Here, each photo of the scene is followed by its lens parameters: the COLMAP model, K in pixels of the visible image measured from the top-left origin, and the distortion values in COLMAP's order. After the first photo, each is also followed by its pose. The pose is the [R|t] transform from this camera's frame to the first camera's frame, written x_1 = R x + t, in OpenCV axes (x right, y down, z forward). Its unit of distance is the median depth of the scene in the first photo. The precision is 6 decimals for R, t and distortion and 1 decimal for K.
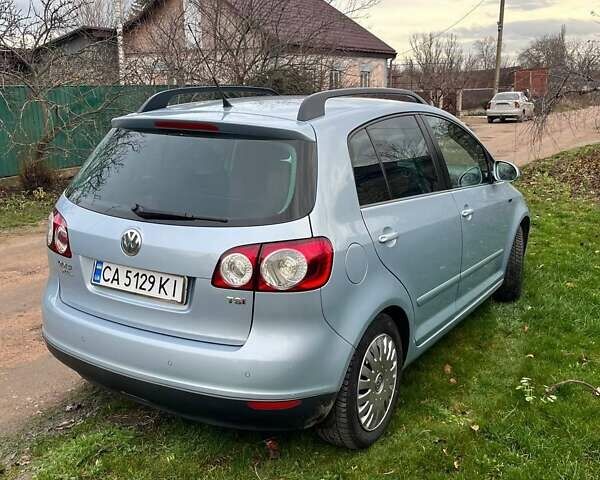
lens RADIAL K [[692.5, 0, 302.4], [0, 692.5, 230.1], [0, 0, 1]] dist [0.023494, 0.019280]
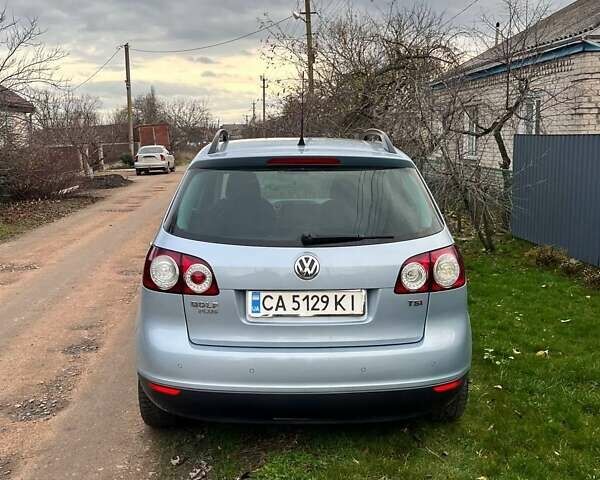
lens RADIAL K [[673.8, 0, 300.0], [0, 673.8, 240.0], [0, 0, 1]] dist [0.089260, -0.015913]
pose [[0.843765, -0.092201, 0.528733, -0.795886], [0.124626, 0.991865, -0.025919, 0.001561], [-0.522042, 0.087764, 0.848392, 0.109111]]
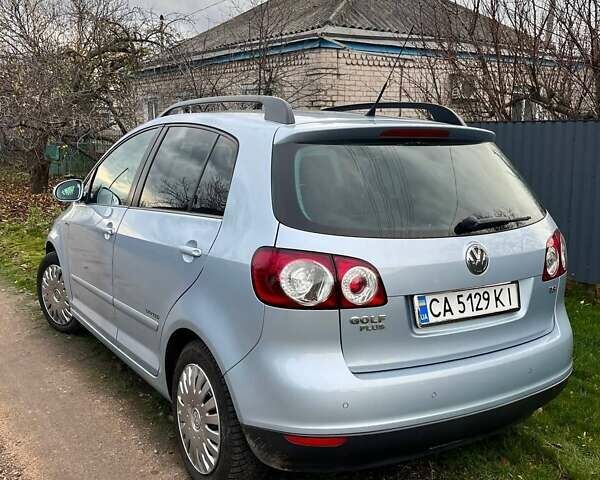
lens RADIAL K [[692.5, 0, 302.4], [0, 692.5, 230.1], [0, 0, 1]] dist [0.023494, 0.019280]
pose [[0.463945, -0.128084, 0.876555, -1.115901], [0.181965, 0.982171, 0.047206, -0.101306], [-0.866974, 0.137601, 0.478980, 0.750277]]
